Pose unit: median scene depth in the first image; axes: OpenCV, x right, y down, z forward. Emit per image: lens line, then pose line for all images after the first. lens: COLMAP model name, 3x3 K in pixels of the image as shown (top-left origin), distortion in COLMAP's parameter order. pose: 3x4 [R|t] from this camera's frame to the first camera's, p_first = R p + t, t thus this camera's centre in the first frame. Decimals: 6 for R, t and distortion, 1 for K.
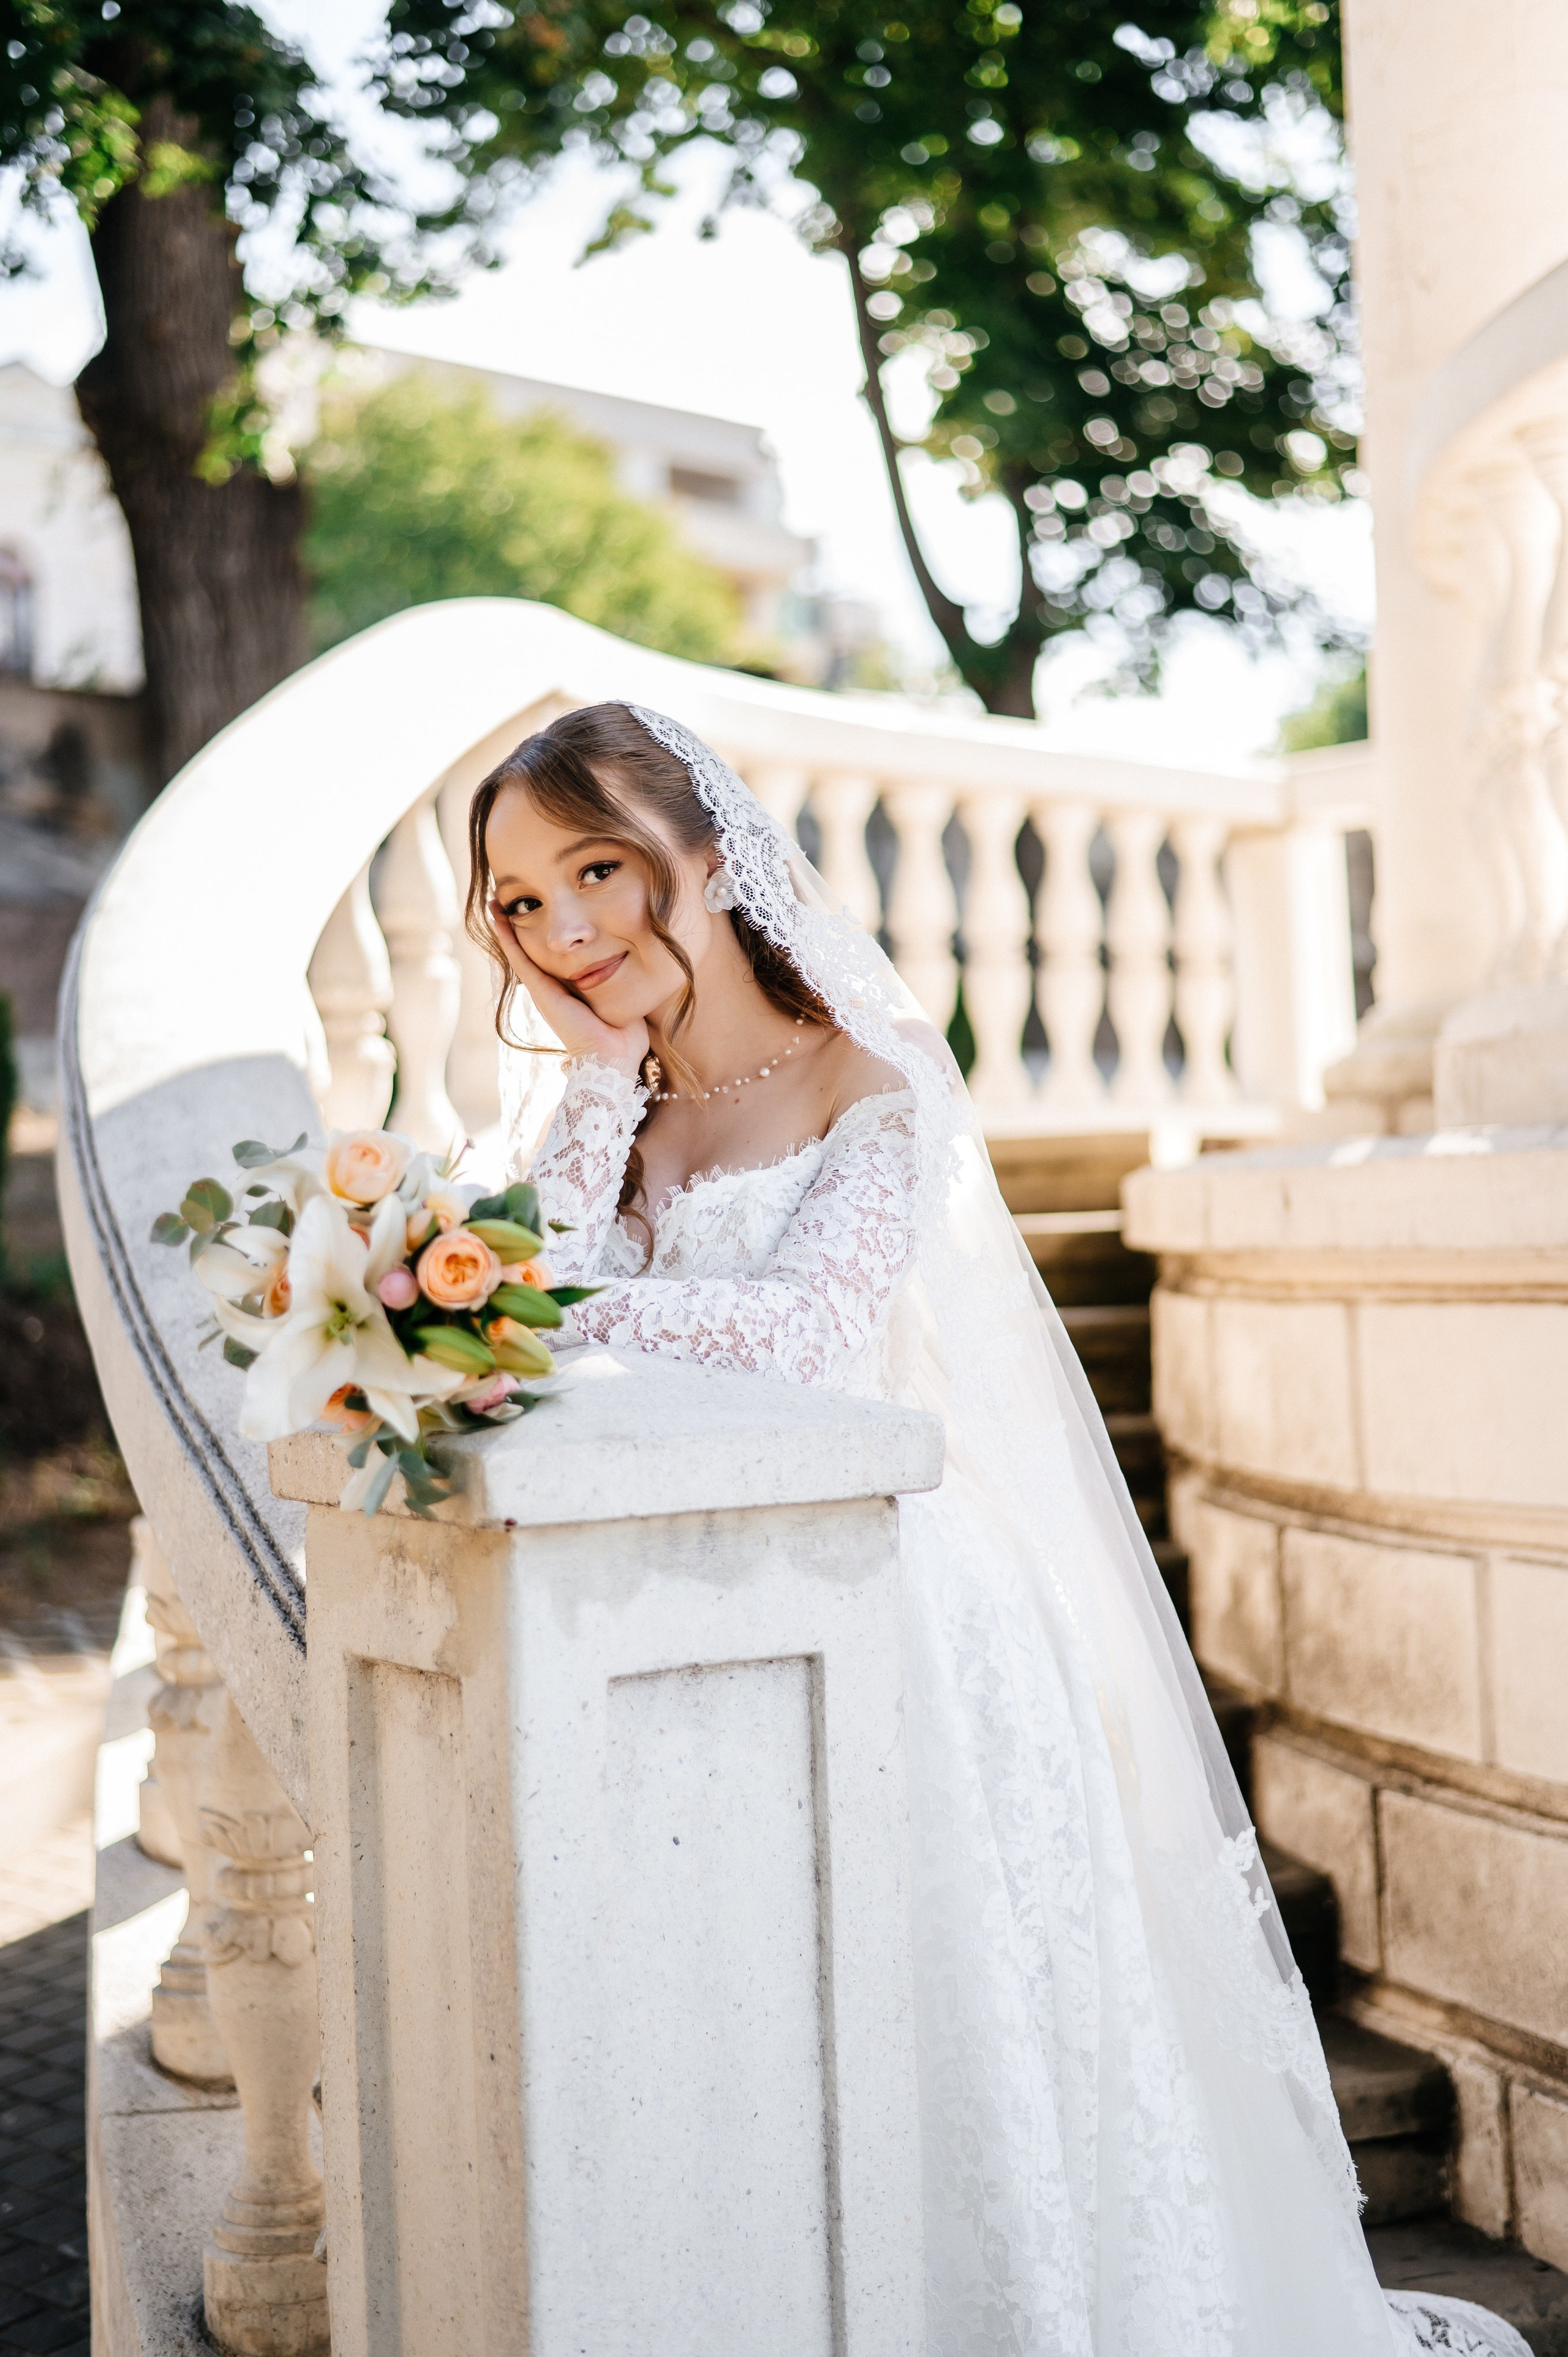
lens RADIAL K [[3429.7, 0, 786.3], [0, 3429.7, 1180.5], [0, 0, 1]] dist [0.014233, 0.000000]
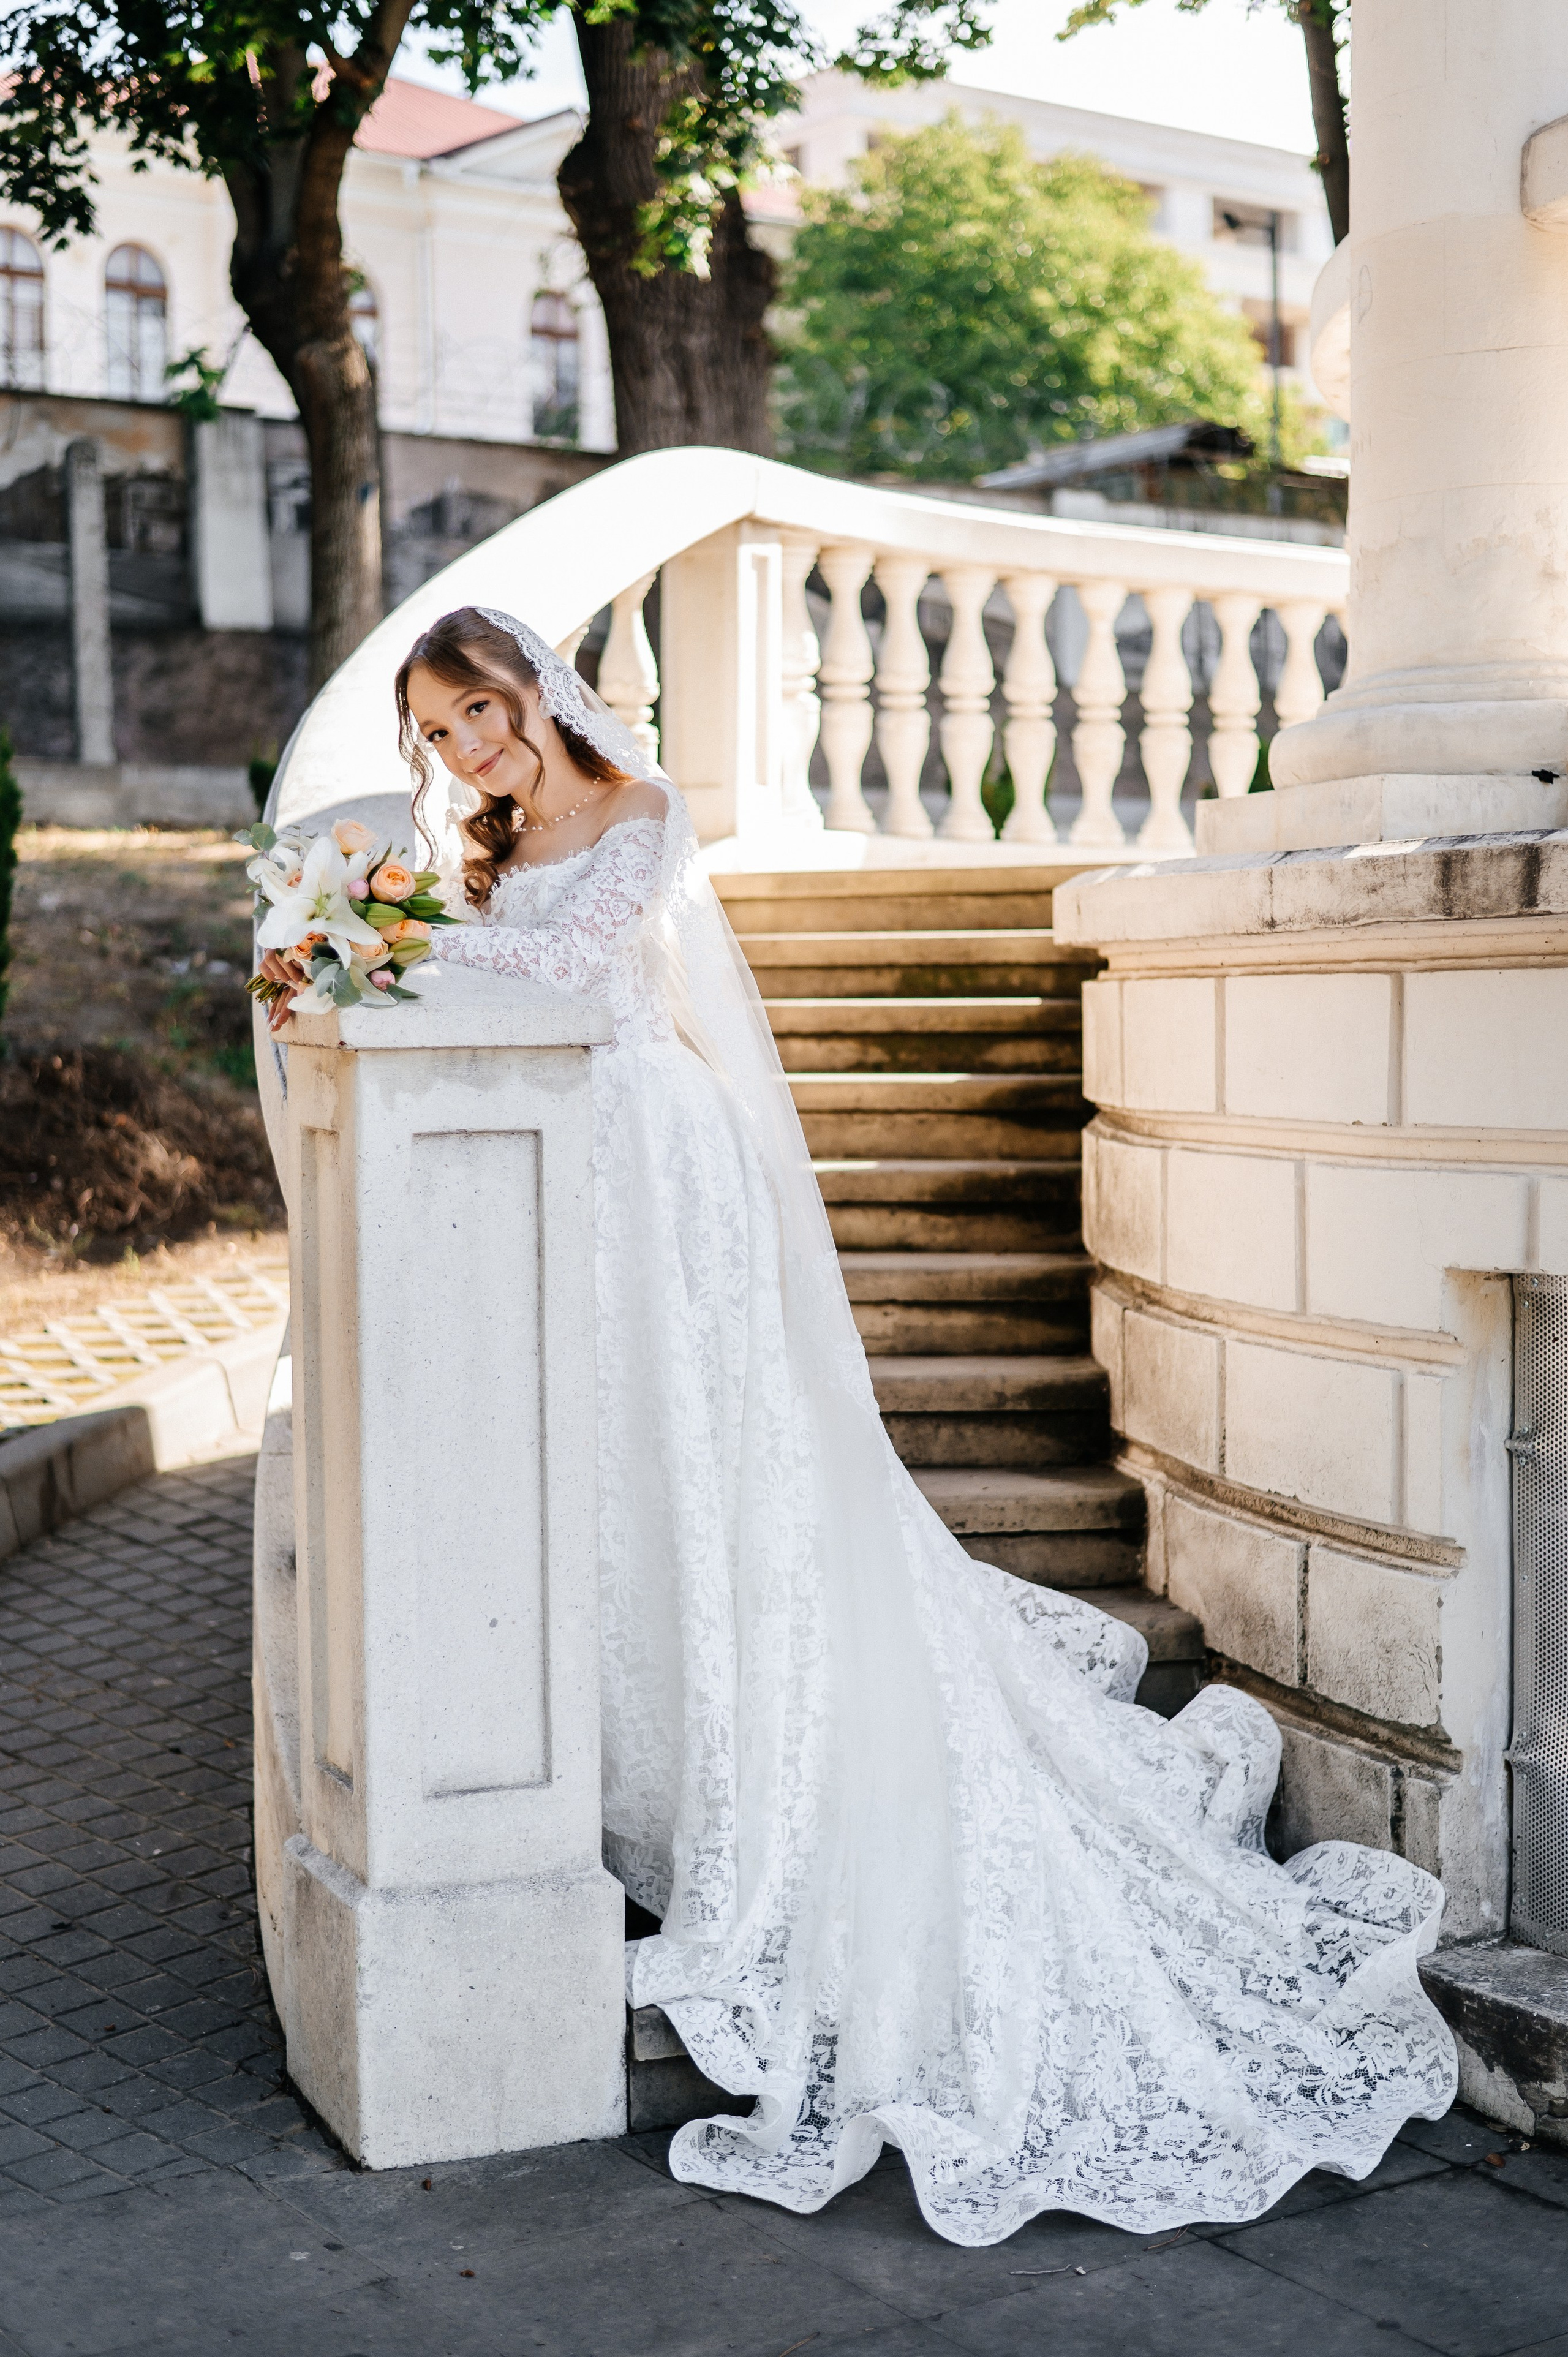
lens RADIAL K [[3429.7, 0, 782.2], [0, 3429.7, 1176.9], [0, 0, 1]] dist [0.014233, 0.000000]
pose [[0.986192, 0.038928, -0.160965, 0.405090], [-0.026899, 0.996726, 0.076249, 0.018942], [0.163407, -0.070867, 0.984010, -0.728701]]
